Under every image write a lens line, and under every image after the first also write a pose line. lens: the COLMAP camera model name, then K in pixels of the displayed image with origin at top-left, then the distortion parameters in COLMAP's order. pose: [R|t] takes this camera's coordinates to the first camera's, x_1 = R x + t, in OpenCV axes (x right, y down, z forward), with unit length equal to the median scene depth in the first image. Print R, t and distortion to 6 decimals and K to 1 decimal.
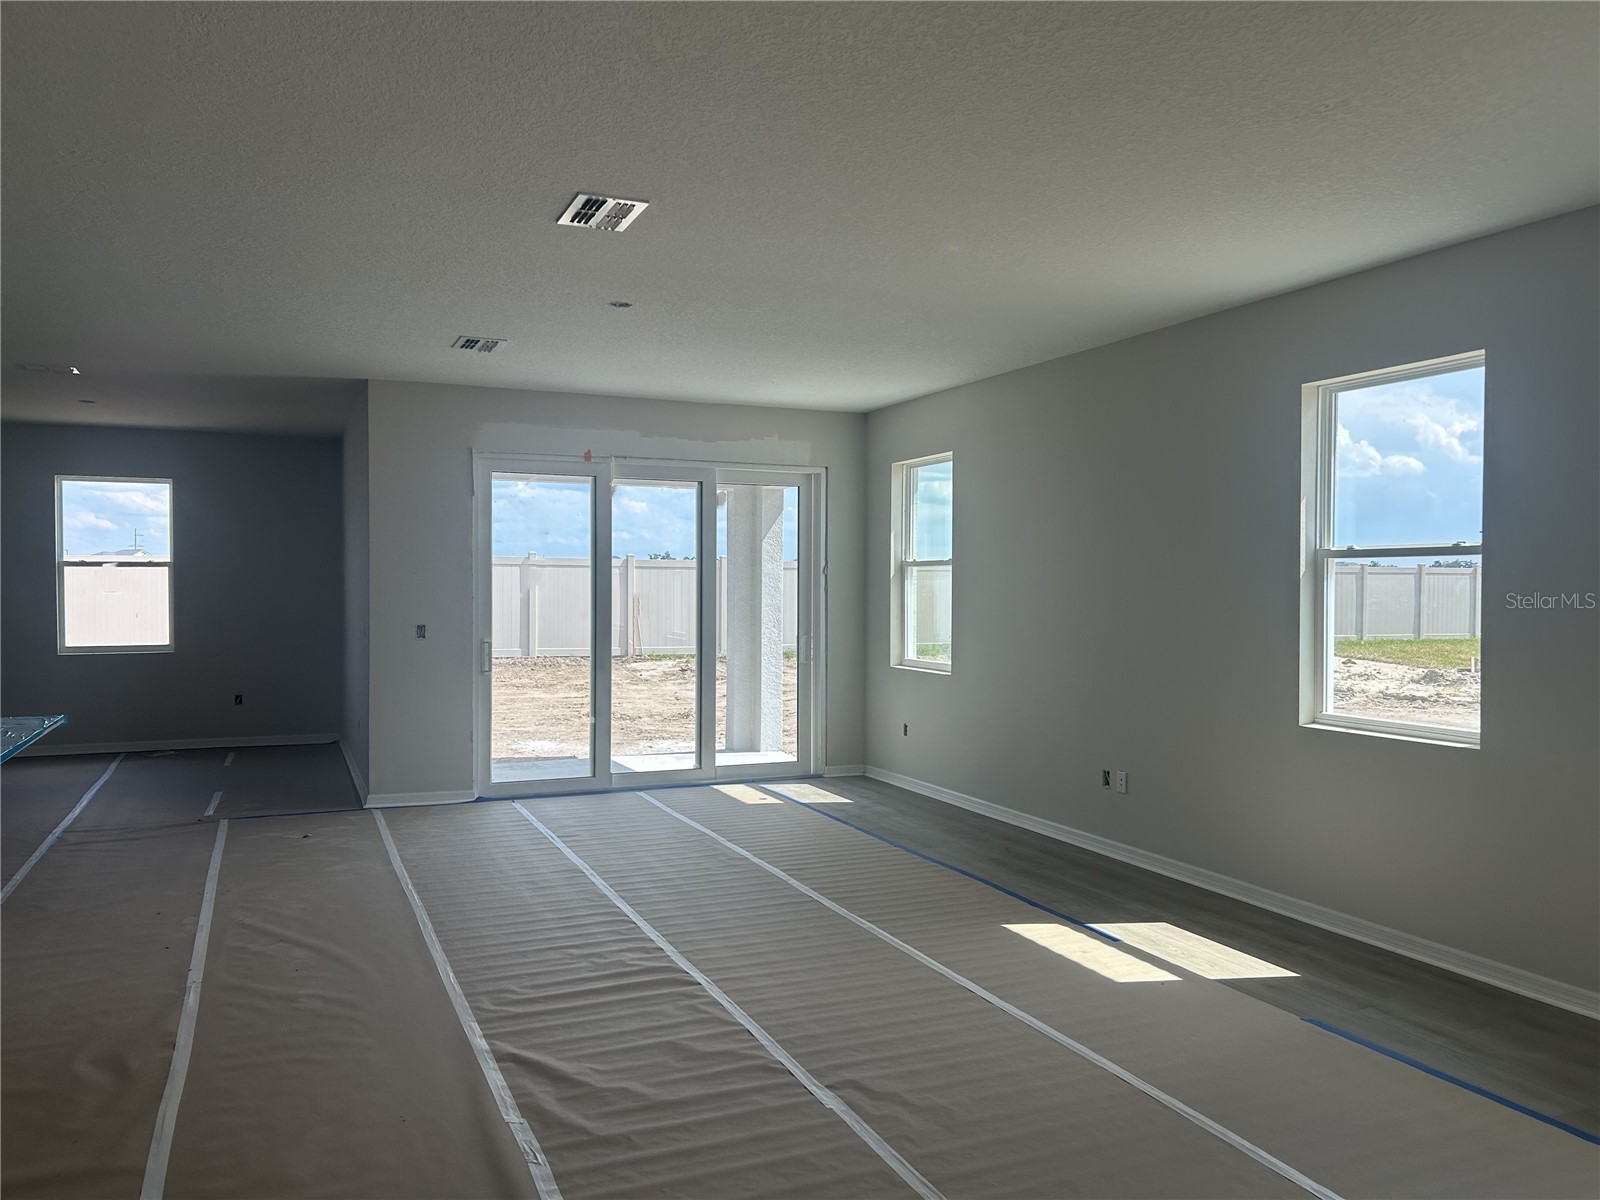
lens RADIAL K [[1208.2, 0, 800.0], [0, 1208.2, 600.0], [0, 0, 1]] dist [-0.004121, -0.004907]
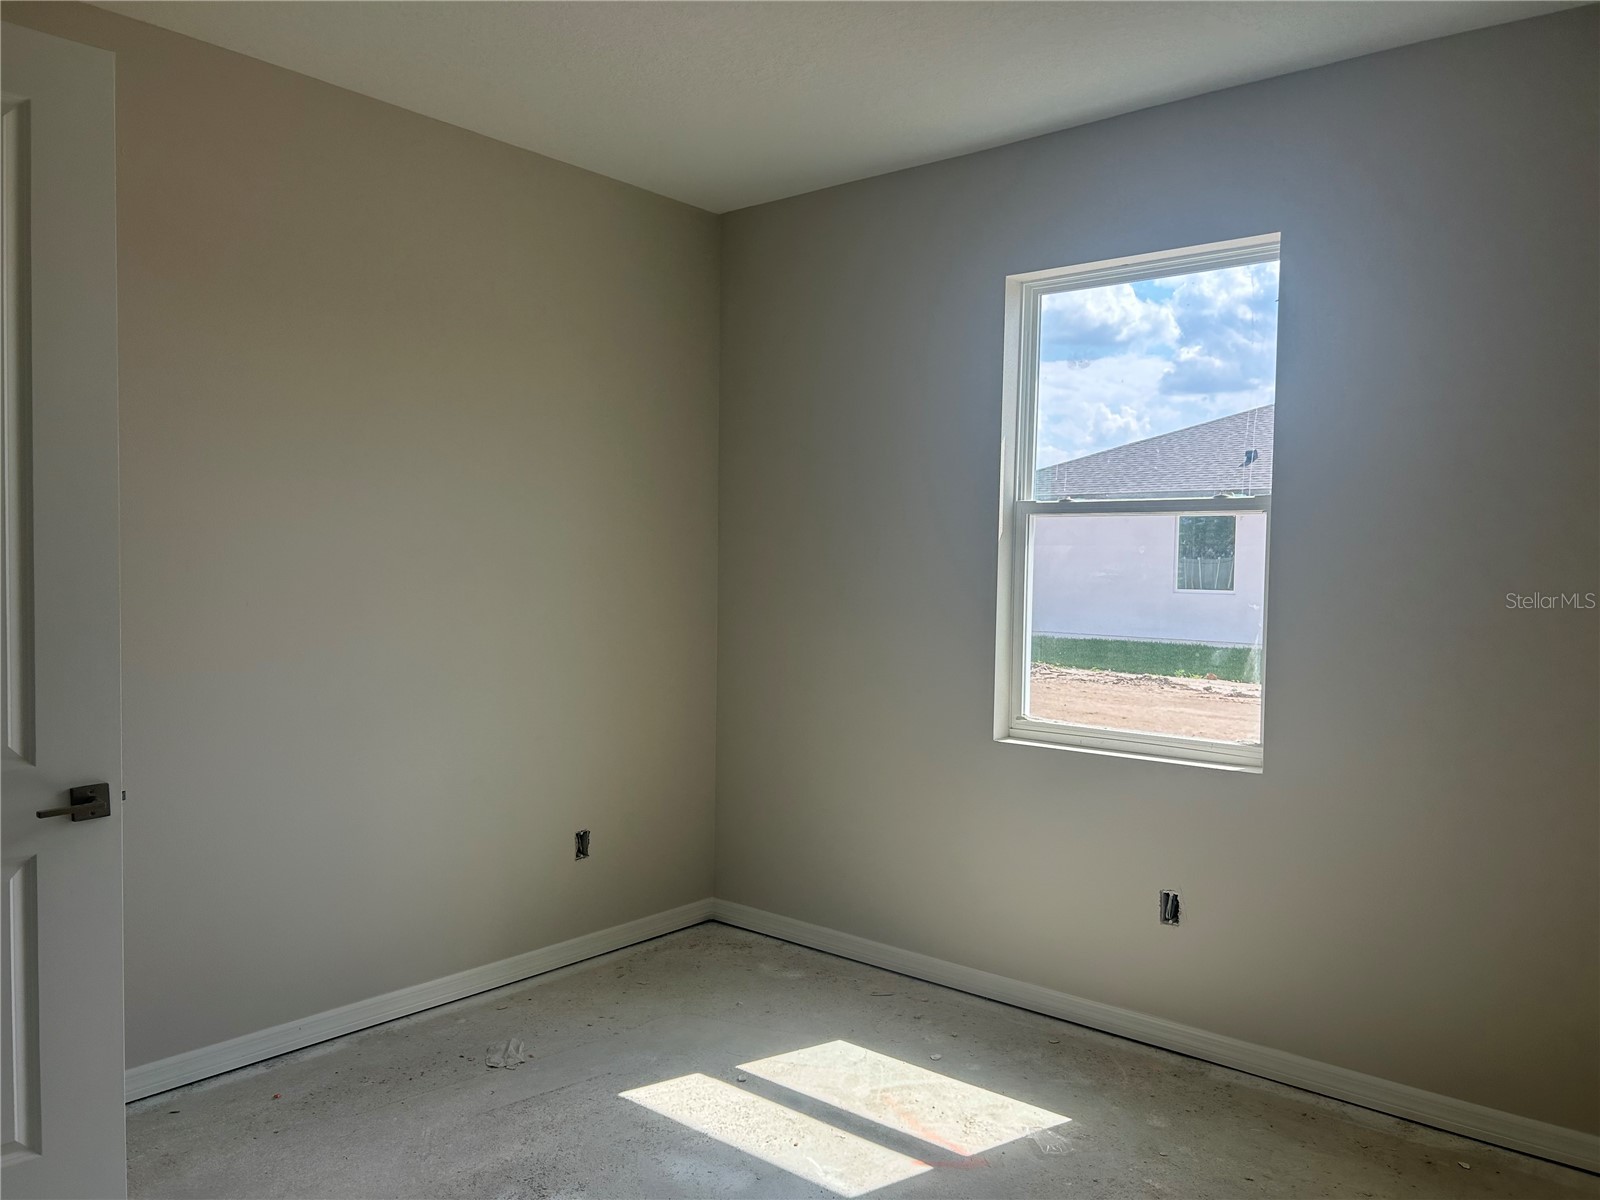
lens RADIAL K [[1194.0, 0, 800.0], [0, 1194.0, 600.0], [0, 0, 1]] dist [0.000912, -0.000215]
pose [[0.882538, -0.011834, 0.470092, -0.034738], [-0.003665, 0.999480, 0.032041, -0.006106], [-0.470226, -0.030000, 0.882036, 0.421541]]
